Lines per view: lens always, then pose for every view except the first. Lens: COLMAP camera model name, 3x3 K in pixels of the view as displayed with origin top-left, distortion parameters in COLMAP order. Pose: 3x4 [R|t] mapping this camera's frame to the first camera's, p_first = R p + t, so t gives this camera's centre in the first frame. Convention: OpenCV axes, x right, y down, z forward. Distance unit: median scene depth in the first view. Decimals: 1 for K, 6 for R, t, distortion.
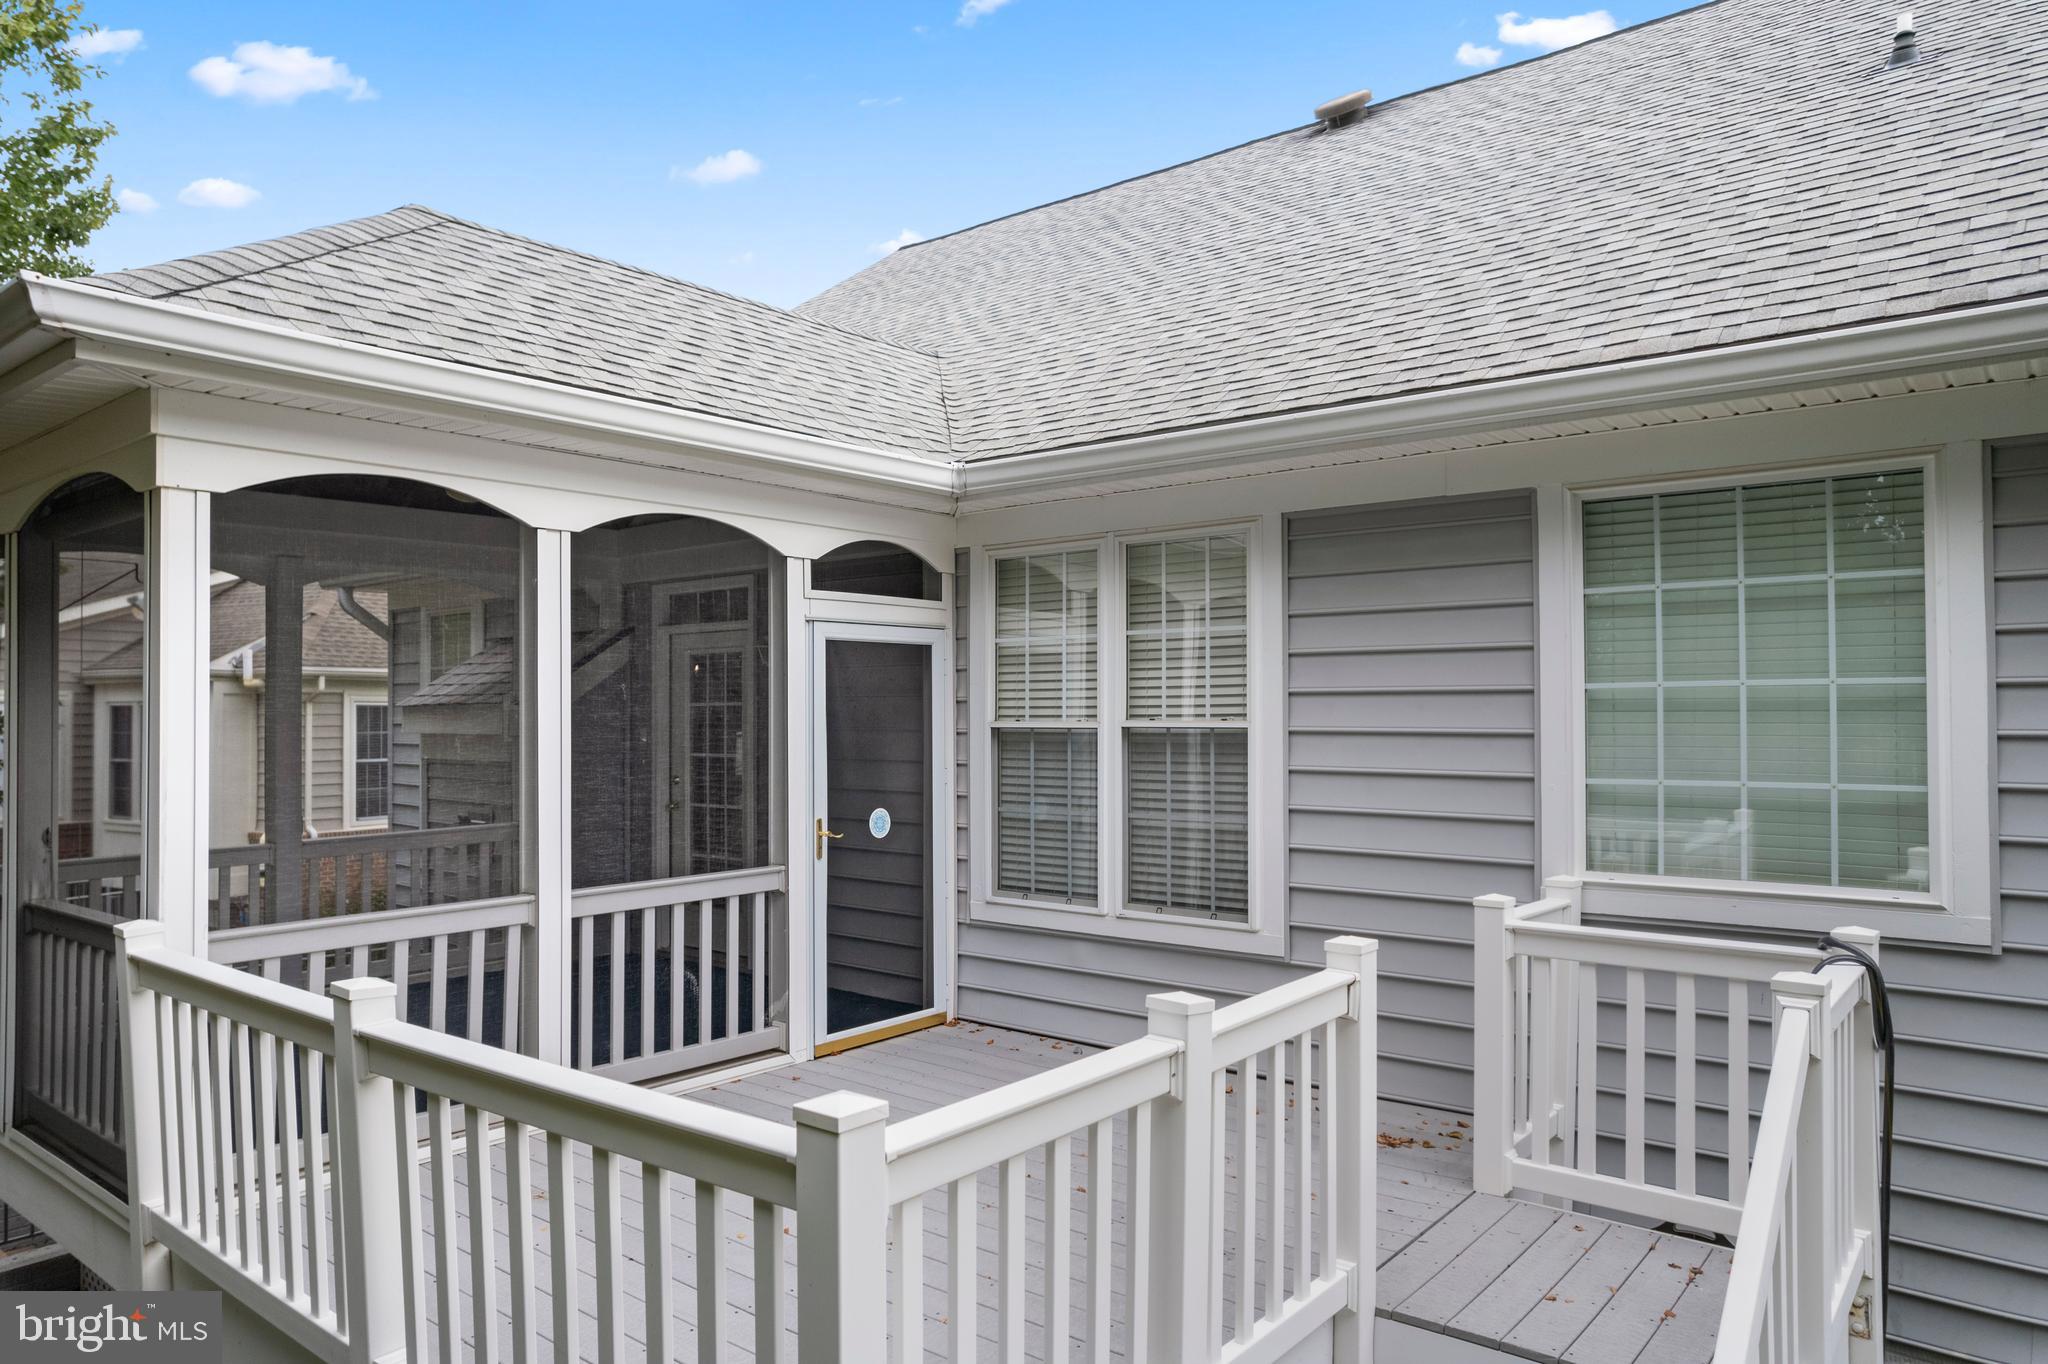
lens RADIAL K [[1326.1, 0, 1013.9], [0, 1326.1, 687.7], [0, 0, 1]] dist [-0.083419, 0.088373]
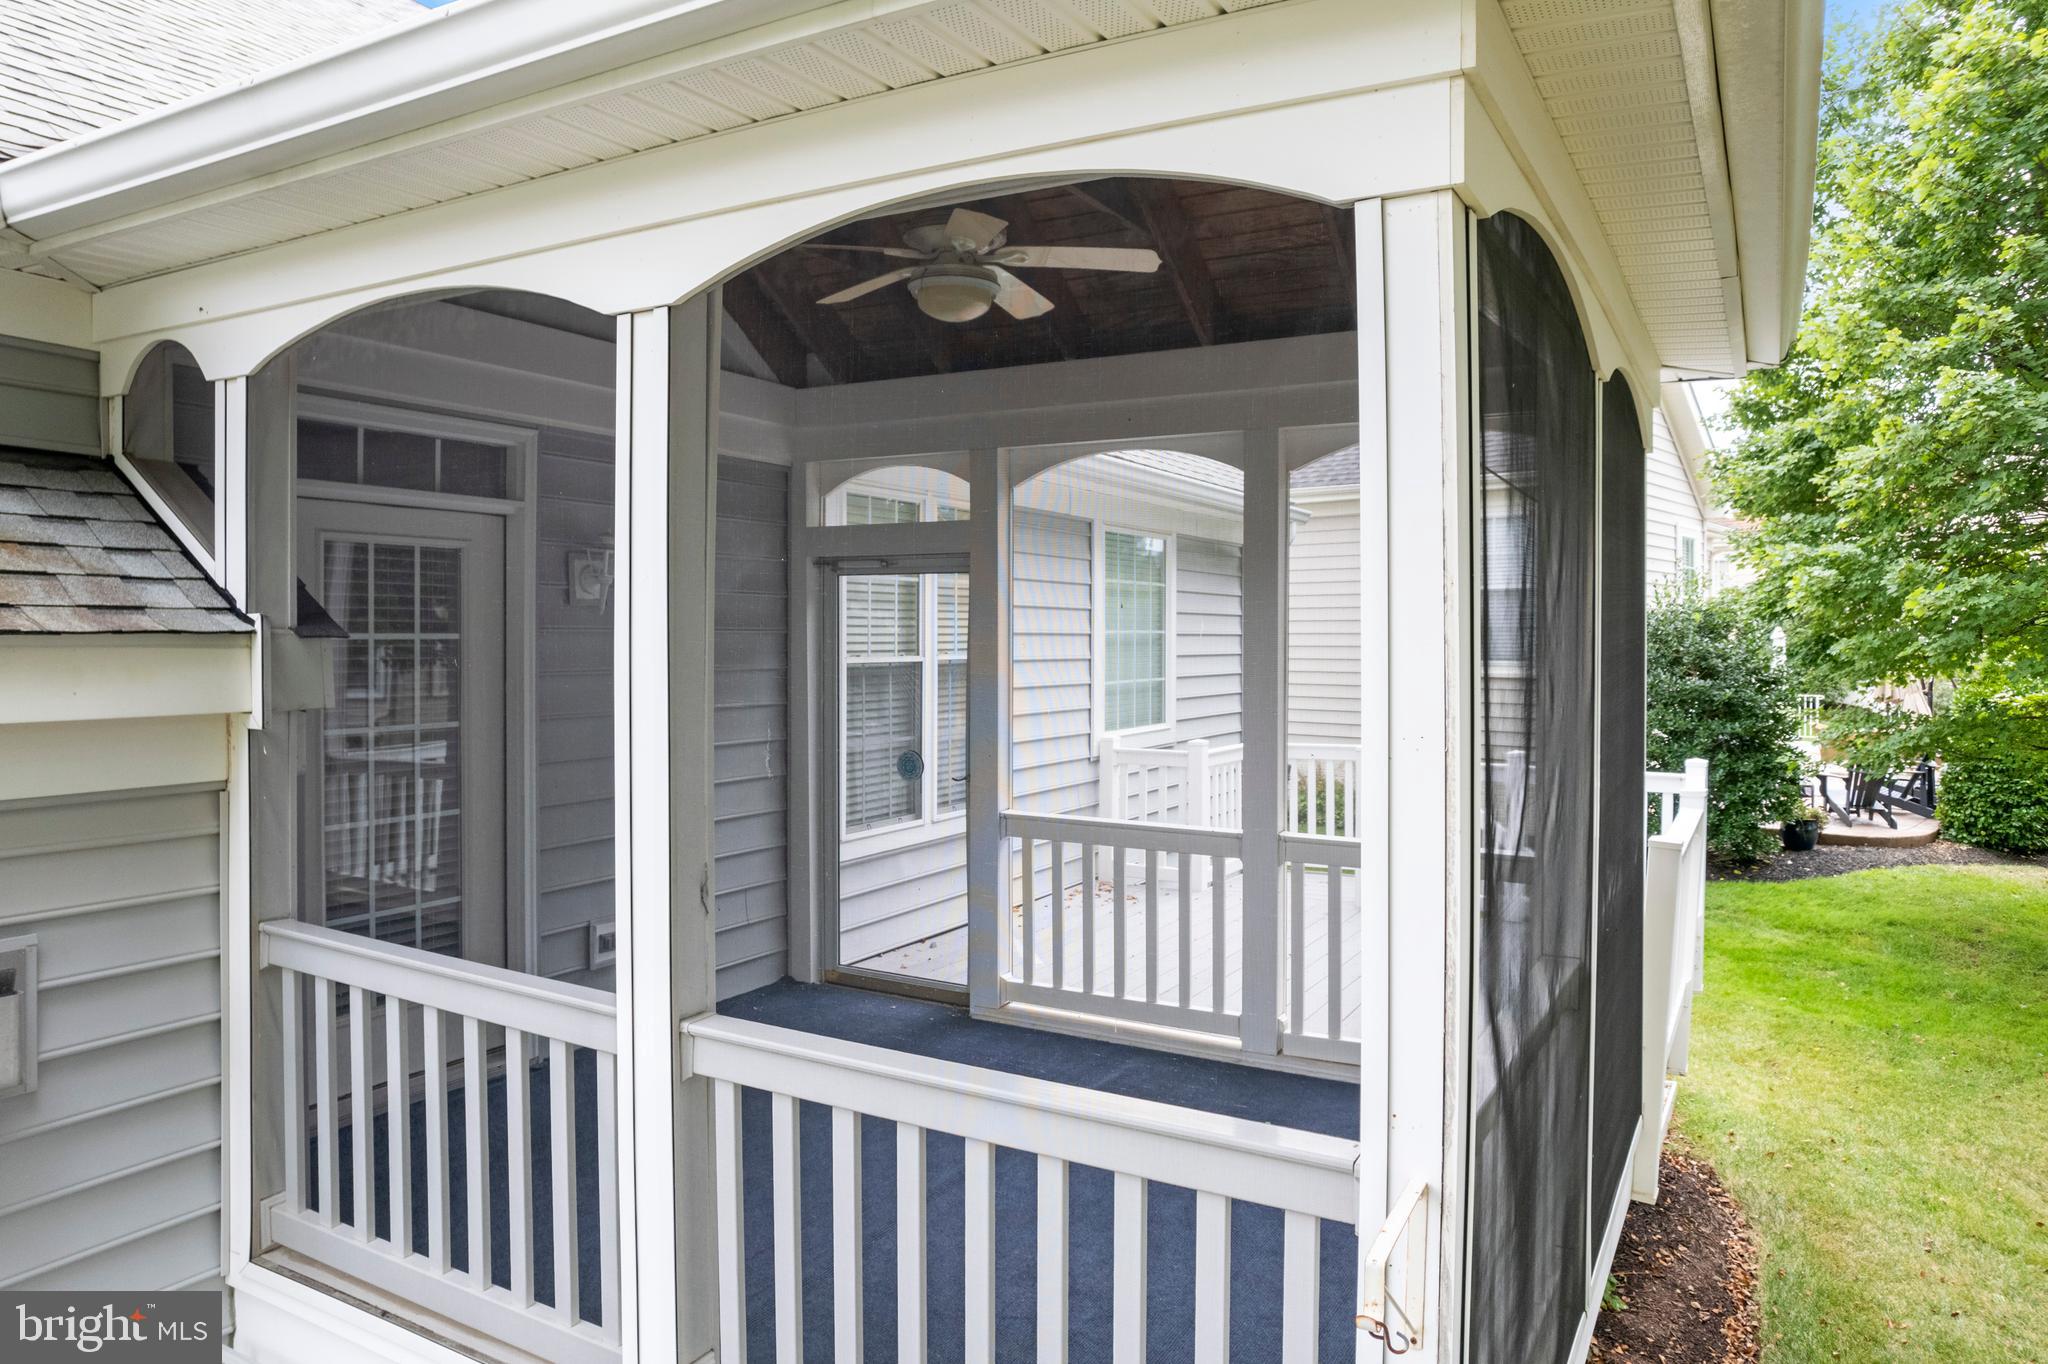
lens RADIAL K [[1331.0, 0, 1010.3], [0, 1331.0, 642.5], [0, 0, 1]] dist [-0.005252, 0.000156]
pose [[-0.149208, 0.000363, 0.988806, -1.086968], [-0.018360, 0.999827, -0.003138, 0.016151], [-0.988635, -0.018623, -0.149175, 1.101424]]
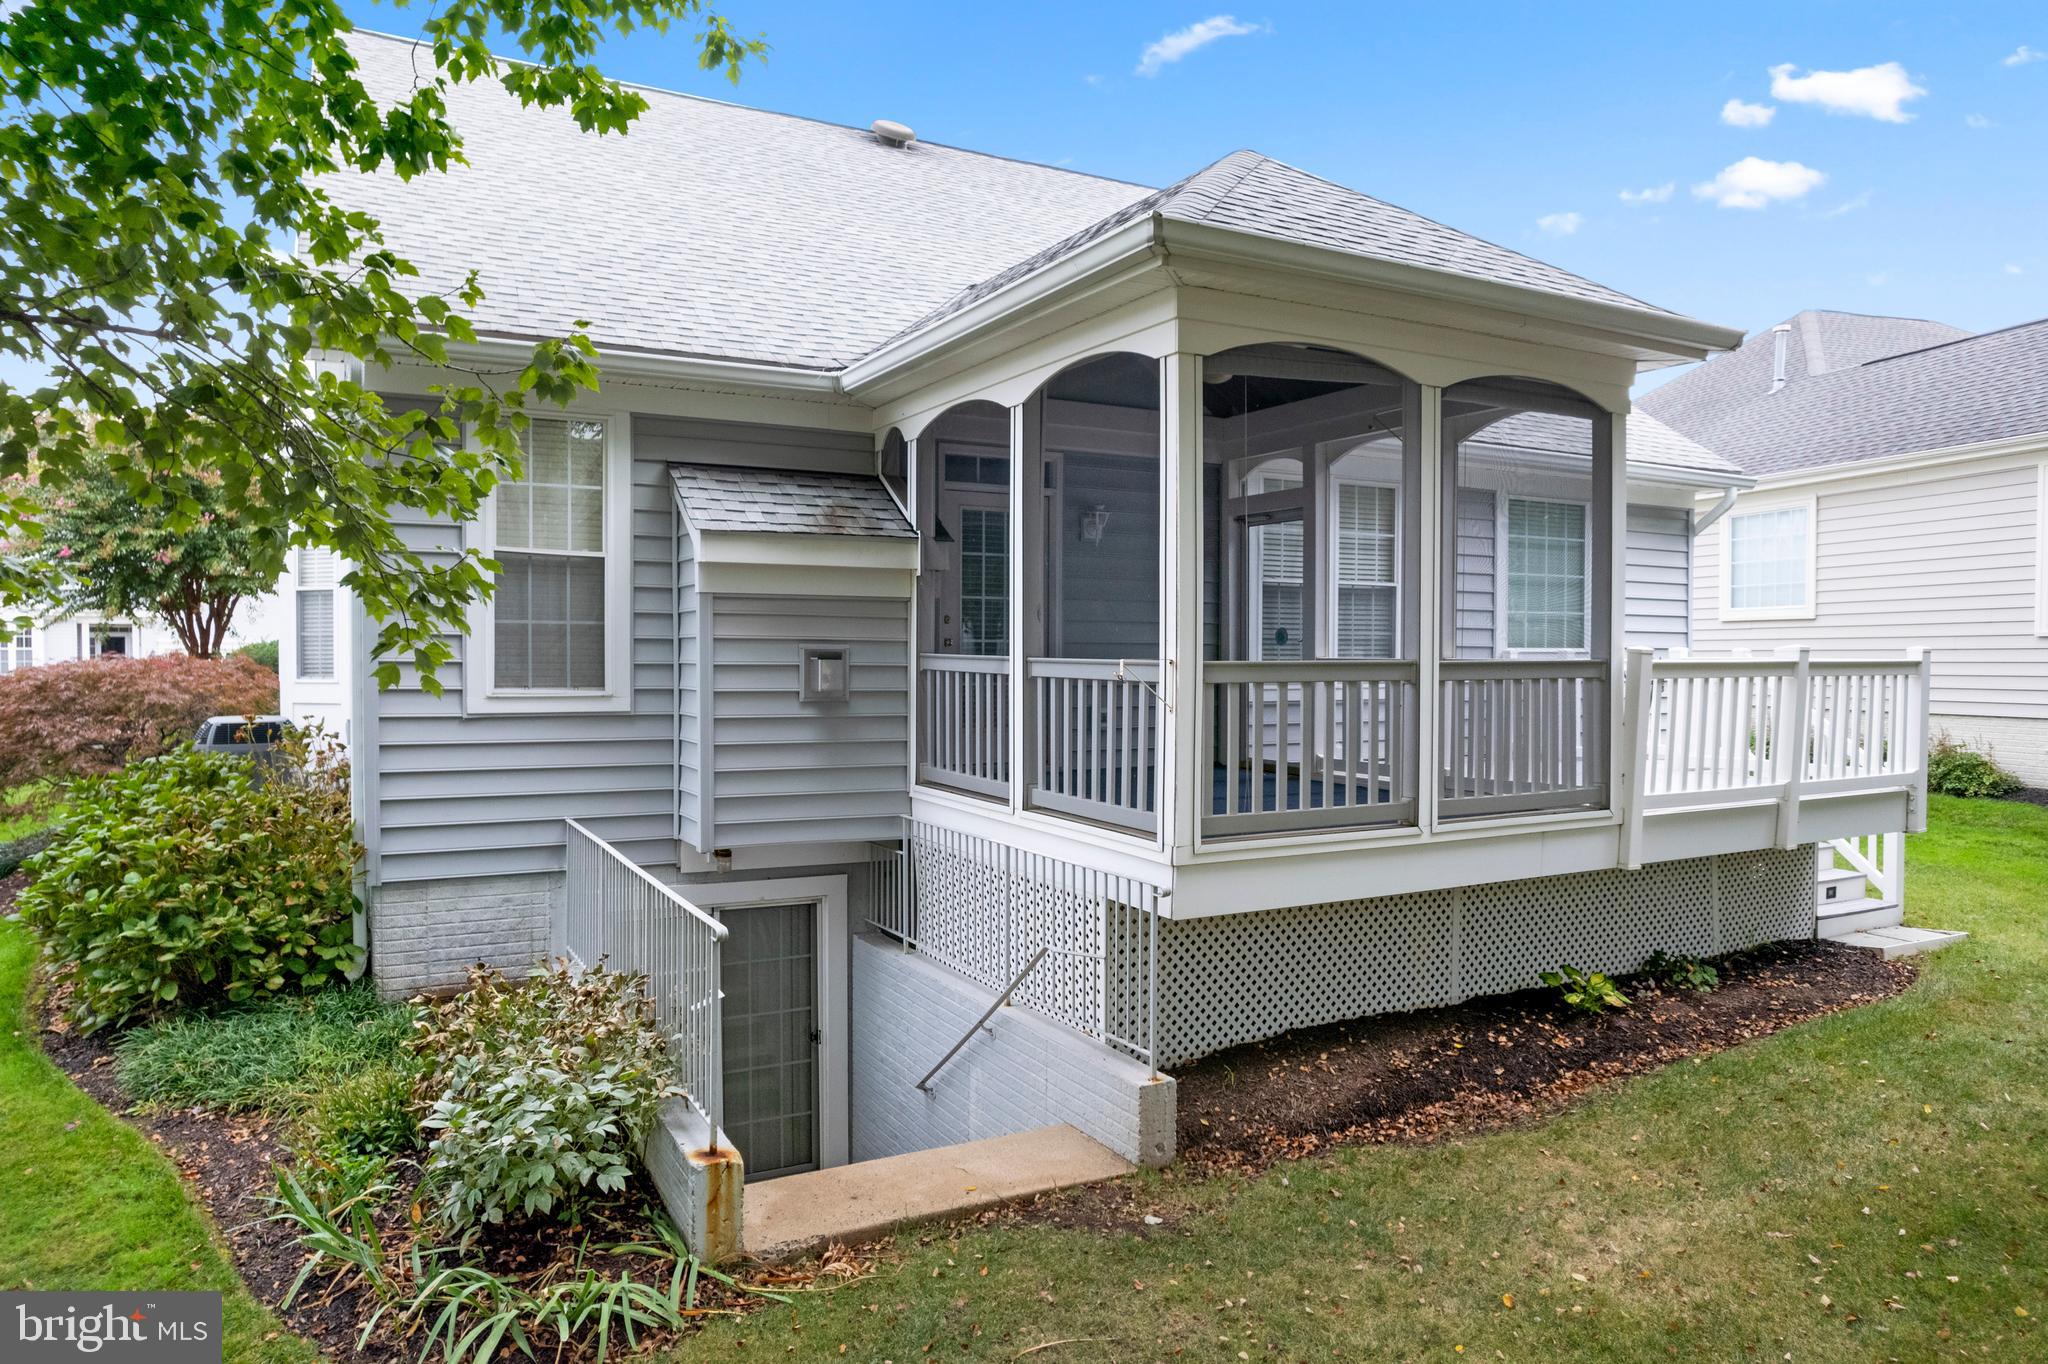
lens RADIAL K [[1313.0, 0, 1011.3], [0, 1313.0, 685.5], [0, 0, 1]] dist [-0.070225, 0.063082]
pose [[0.386799, -0.016097, 0.922024, -1.727148], [-0.022791, 0.999375, 0.027008, 0.129122], [-0.921882, -0.031461, 0.386191, 0.706805]]
